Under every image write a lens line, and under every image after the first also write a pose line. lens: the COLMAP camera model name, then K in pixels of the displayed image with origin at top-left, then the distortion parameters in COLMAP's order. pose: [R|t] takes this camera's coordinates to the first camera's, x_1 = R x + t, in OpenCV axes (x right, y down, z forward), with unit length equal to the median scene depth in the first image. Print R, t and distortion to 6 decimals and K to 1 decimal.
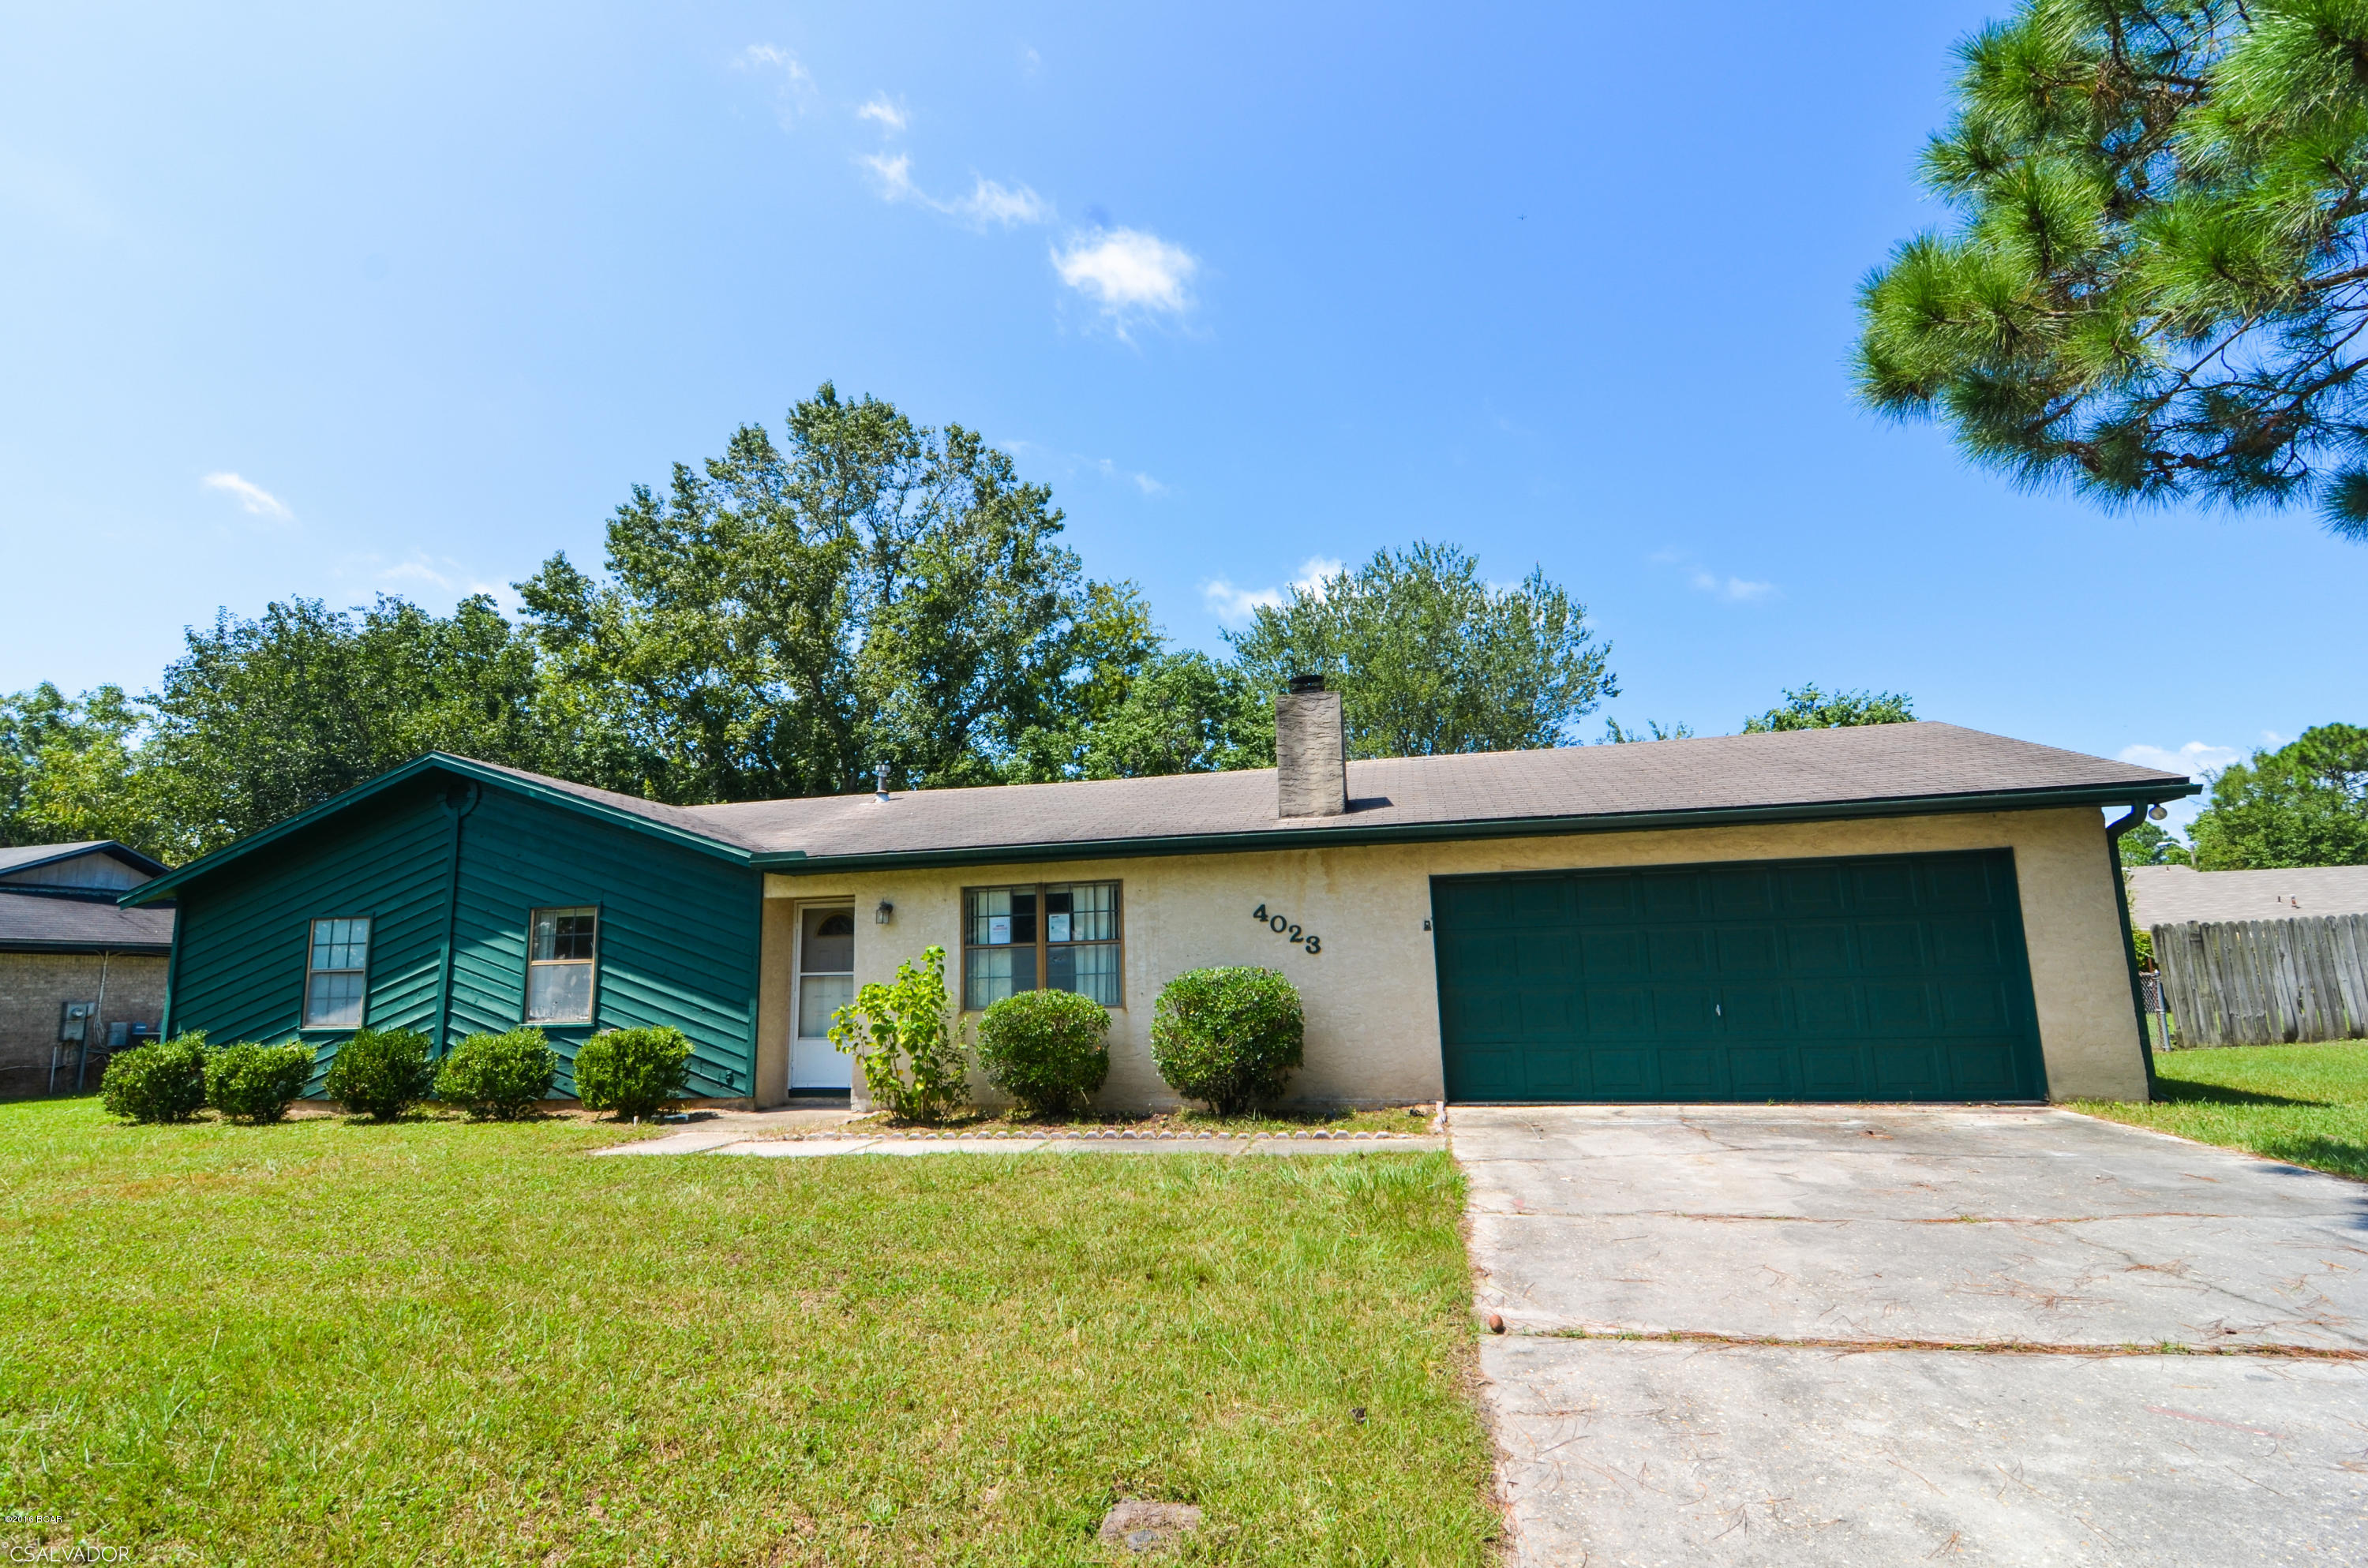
lens RADIAL K [[1111.7, 0, 1179.0], [0, 1111.7, 799.2], [0, 0, 1]] dist [0.005389, -0.008065]
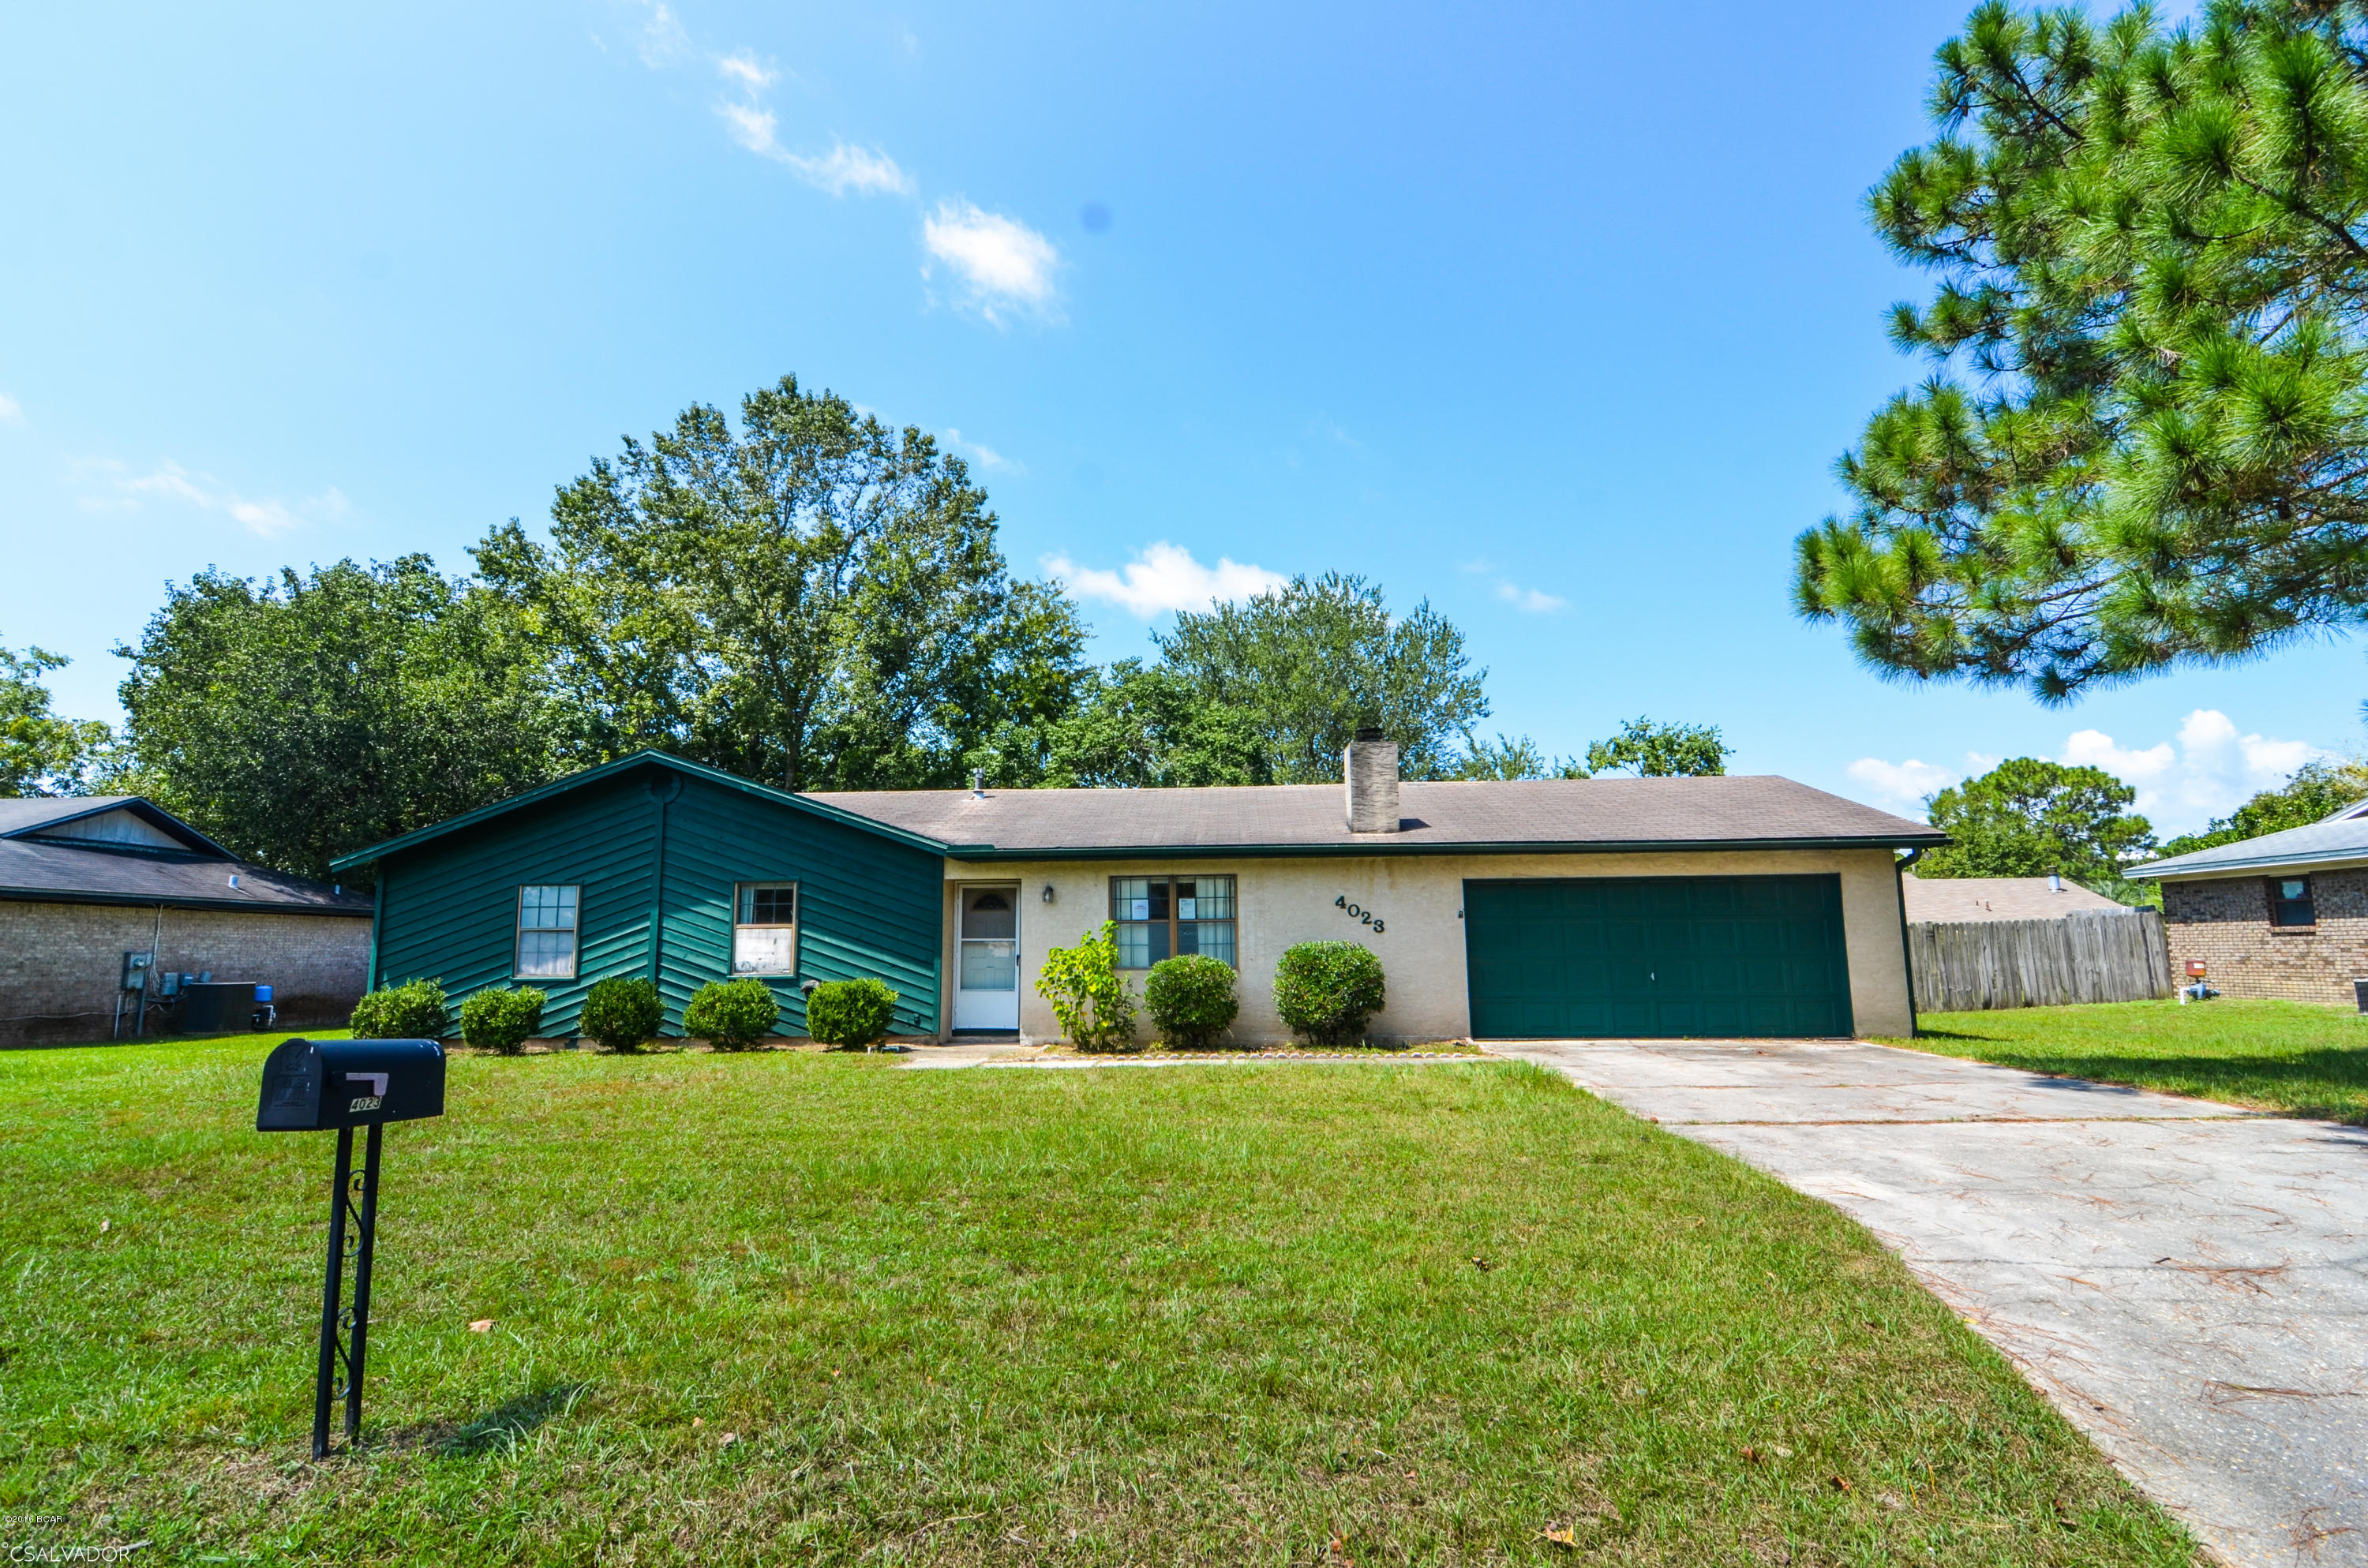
lens RADIAL K [[1111.7, 0, 1179.0], [0, 1111.7, 799.2], [0, 0, 1]] dist [0.005389, -0.008065]
pose [[0.986392, 0.040140, 0.159438, -0.298305], [-0.043748, 0.998858, 0.019182, -0.036294], [-0.158486, -0.025896, 0.987022, -0.274722]]
